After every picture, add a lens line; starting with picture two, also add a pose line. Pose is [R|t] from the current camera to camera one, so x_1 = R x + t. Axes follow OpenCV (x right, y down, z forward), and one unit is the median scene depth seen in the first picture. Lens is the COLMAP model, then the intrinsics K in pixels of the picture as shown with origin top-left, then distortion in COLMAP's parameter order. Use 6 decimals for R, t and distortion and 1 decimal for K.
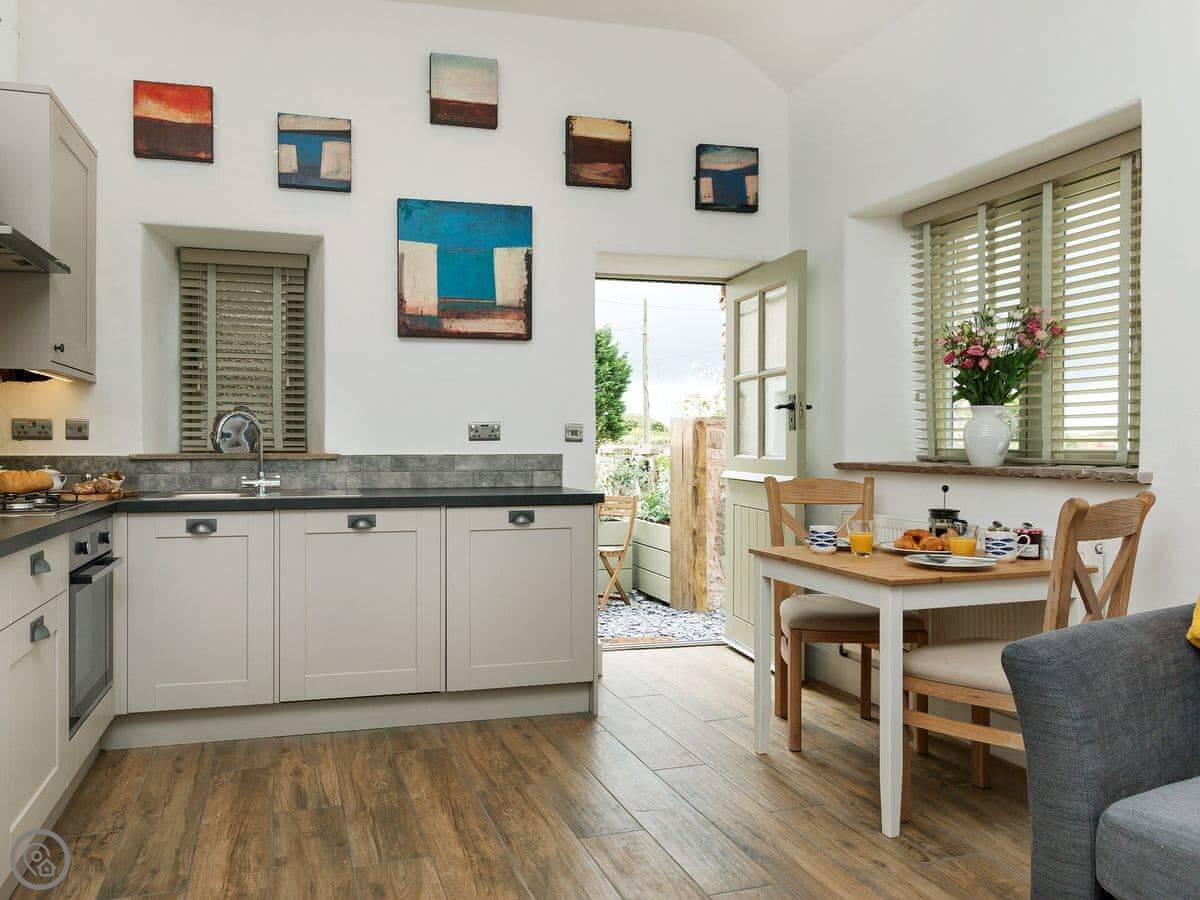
lens RADIAL K [[1033.8, 0, 566.3], [0, 1033.8, 454.9], [0, 0, 1]] dist [0.008973, 0.013360]
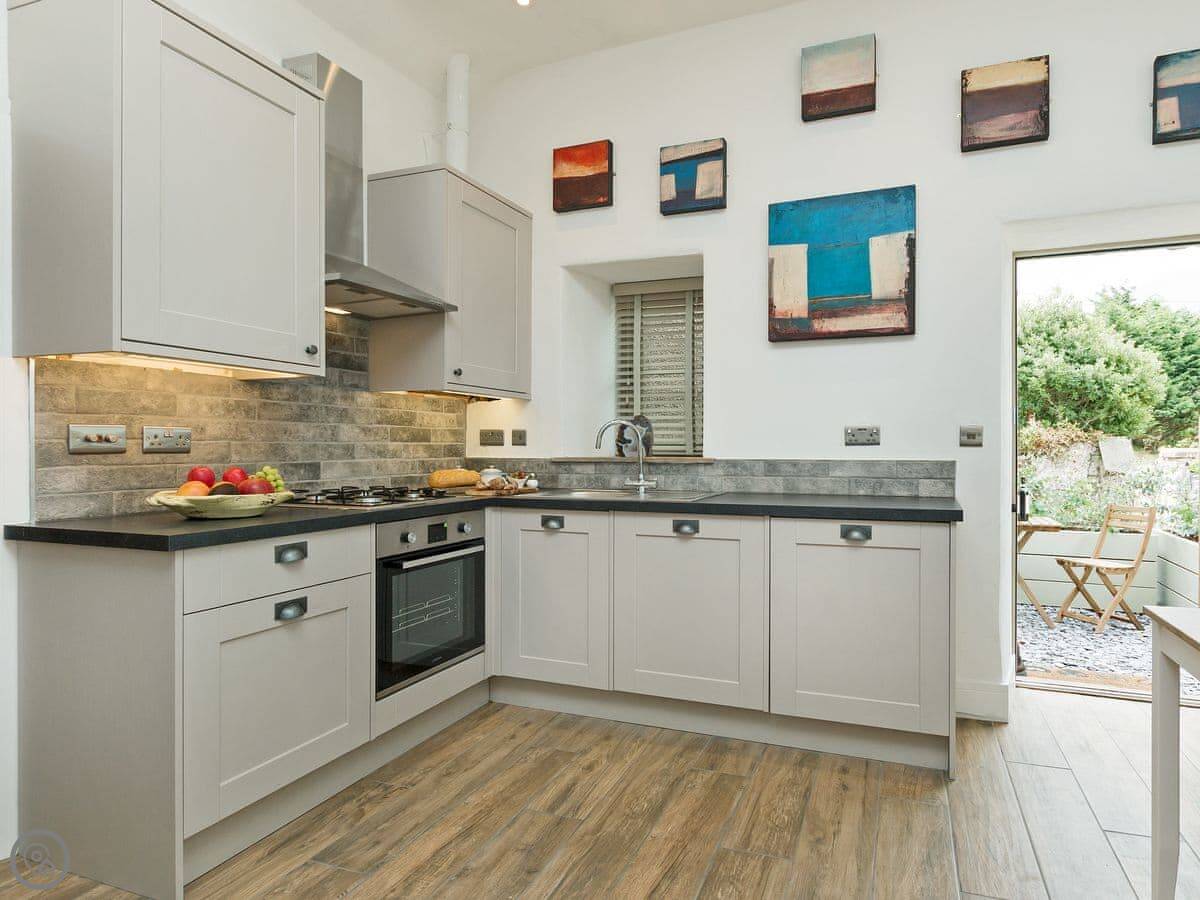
lens RADIAL K [[746.9, 0, 628.9], [0, 746.9, 453.2], [0, 0, 1]] dist [0.002948, -0.000283]
pose [[0.775438, 0.005133, -0.631403, 0.198631], [-0.005258, 0.999985, 0.001671, -0.007242], [0.631402, 0.002024, 0.775453, 0.365541]]
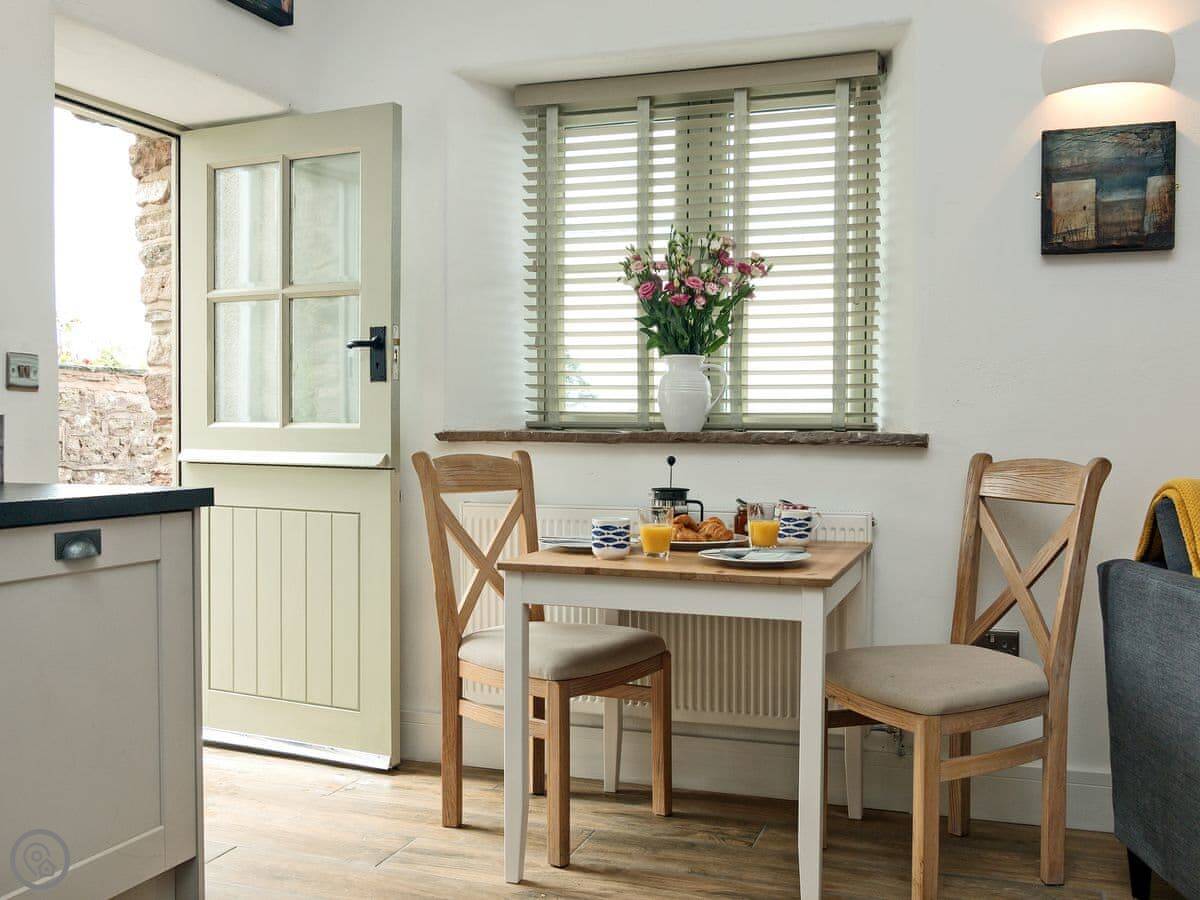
lens RADIAL K [[1203.6, 0, 683.1], [0, 1203.6, 450.2], [0, 0, 1]] dist [0.073662, 0.000000]
pose [[0.557133, -0.015744, 0.830274, -0.331725], [0.008111, 0.999876, 0.013517, 0.011543], [-0.830383, -0.000796, 0.557192, 0.445075]]
